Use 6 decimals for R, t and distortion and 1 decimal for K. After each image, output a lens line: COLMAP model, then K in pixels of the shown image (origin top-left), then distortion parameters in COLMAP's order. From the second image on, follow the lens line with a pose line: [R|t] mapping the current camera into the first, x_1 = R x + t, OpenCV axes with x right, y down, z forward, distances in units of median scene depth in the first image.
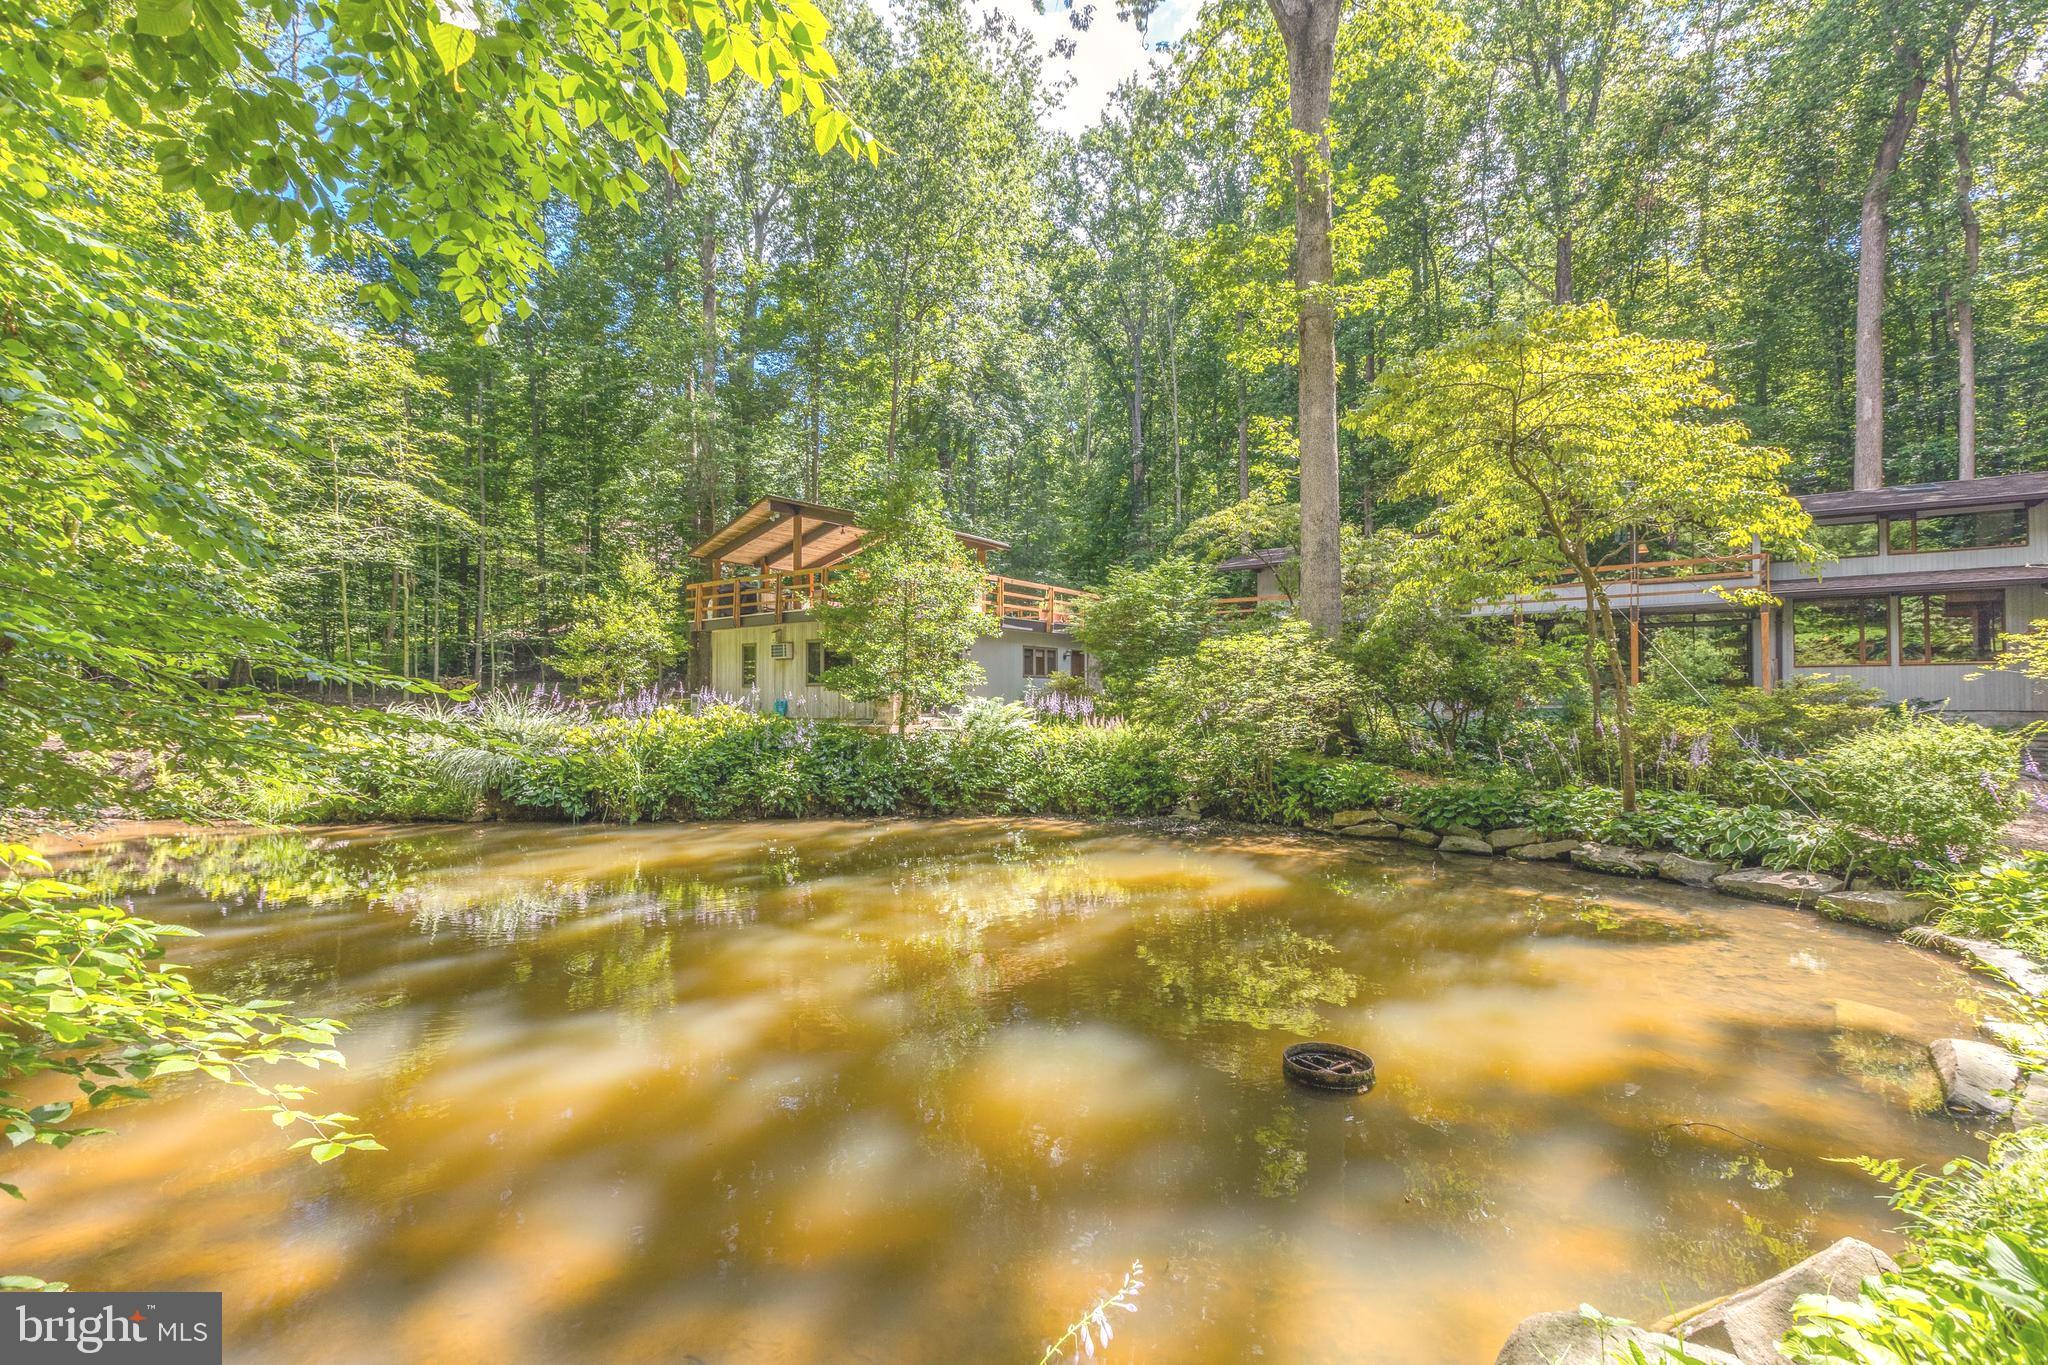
lens RADIAL K [[932.3, 0, 1024.0], [0, 932.3, 682.5], [0, 0, 1]] dist [0.002771, 0.000203]
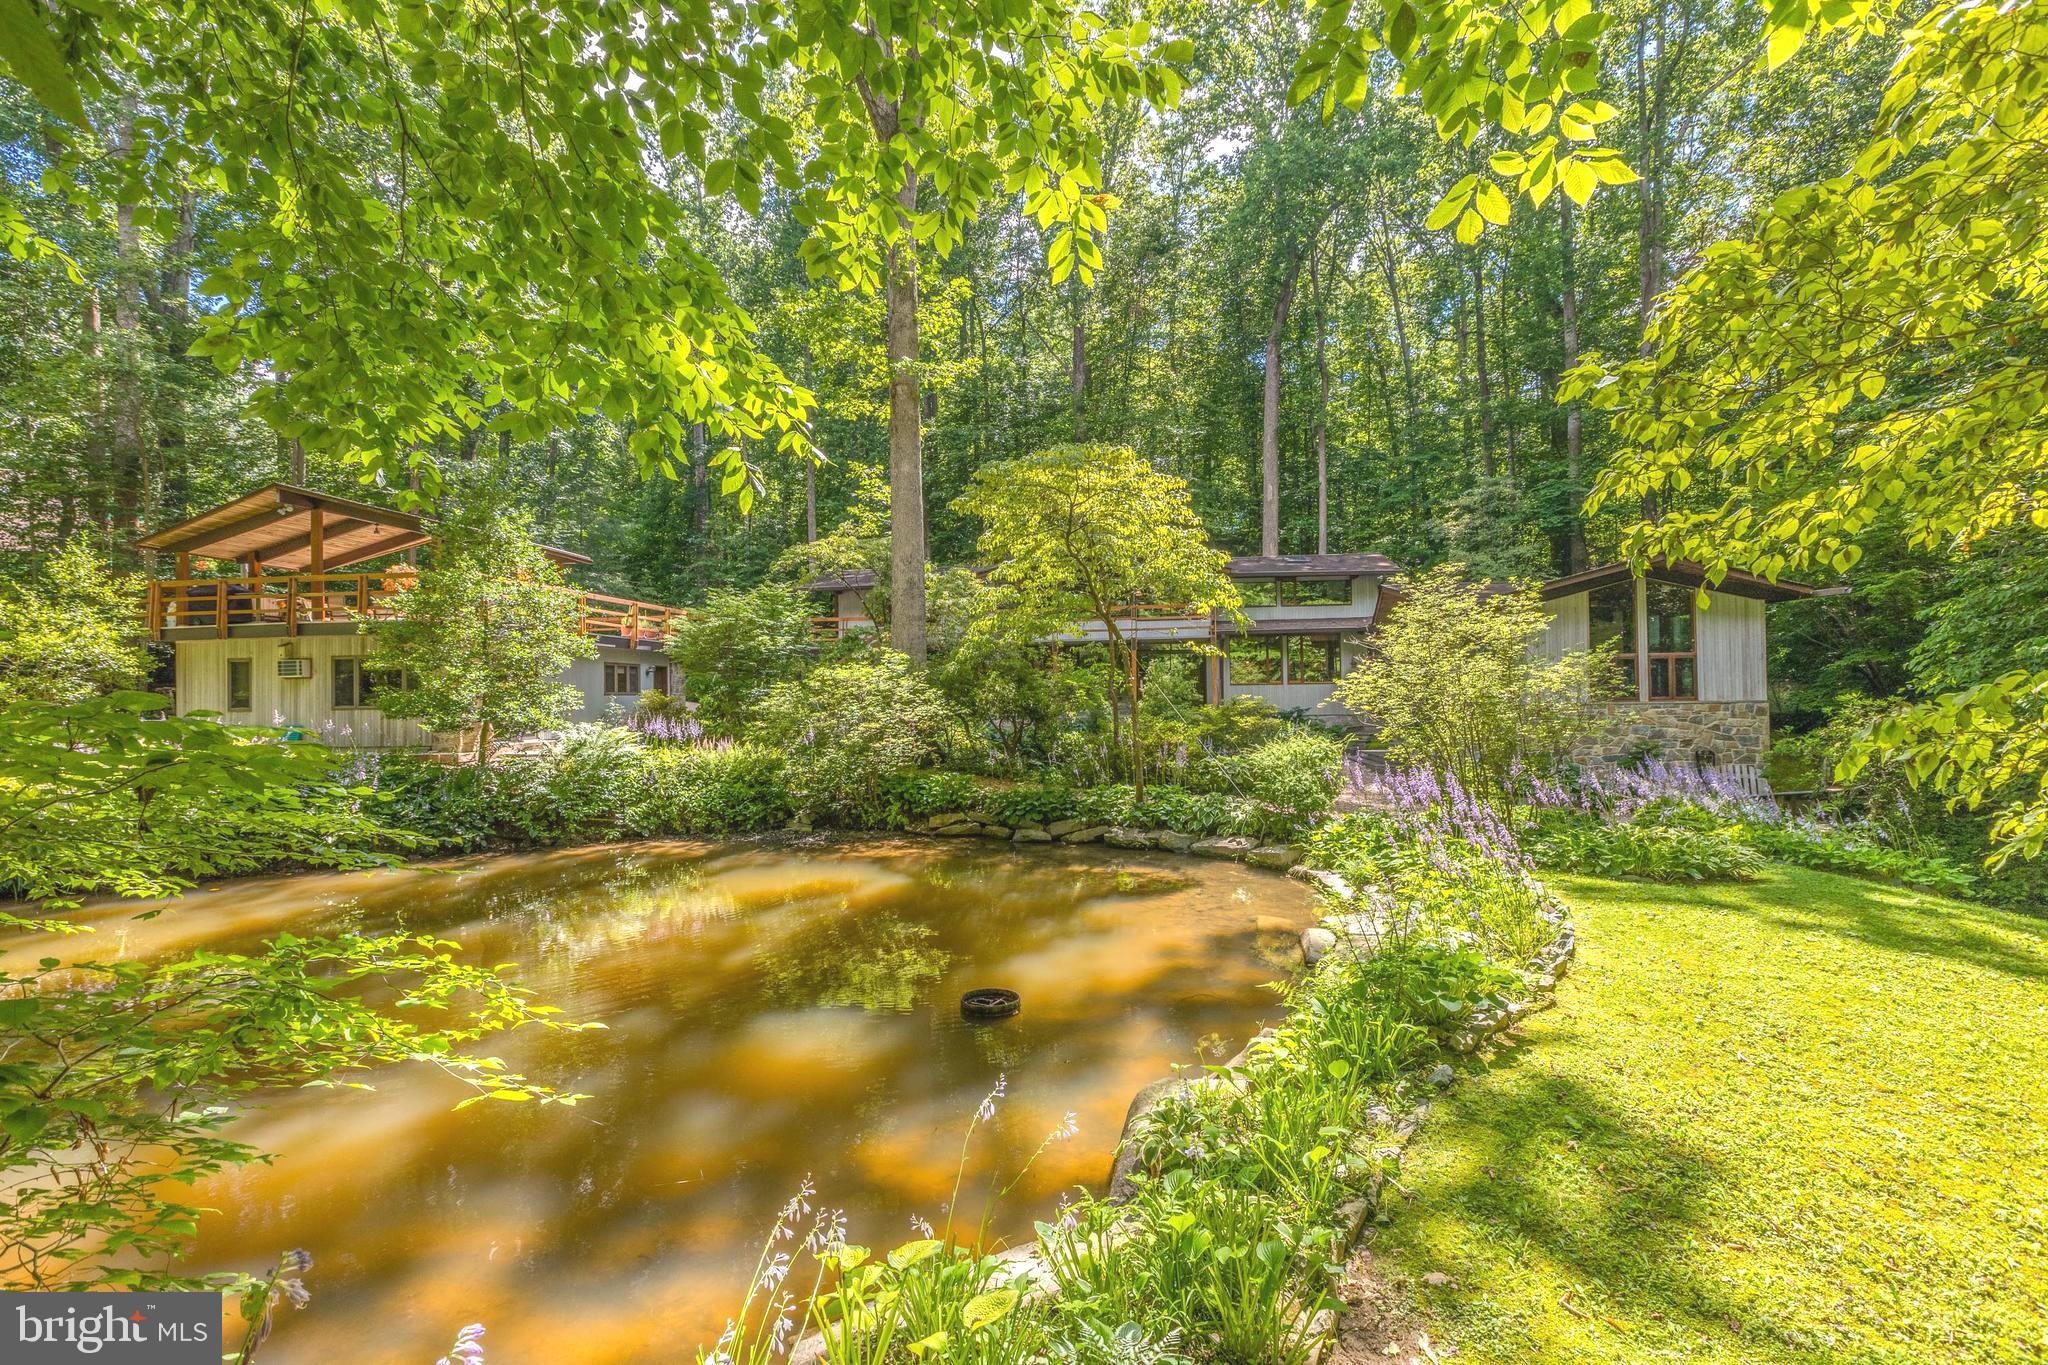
lens RADIAL K [[945.6, 0, 1044.7], [0, 945.6, 675.7], [0, 0, 1]] dist [0.009029, 0.000633]
pose [[0.877406, 0.000343, 0.479749, -0.104260], [0.001613, 0.999992, -0.003664, -0.031146], [-0.479747, 0.003989, 0.877398, -0.114081]]
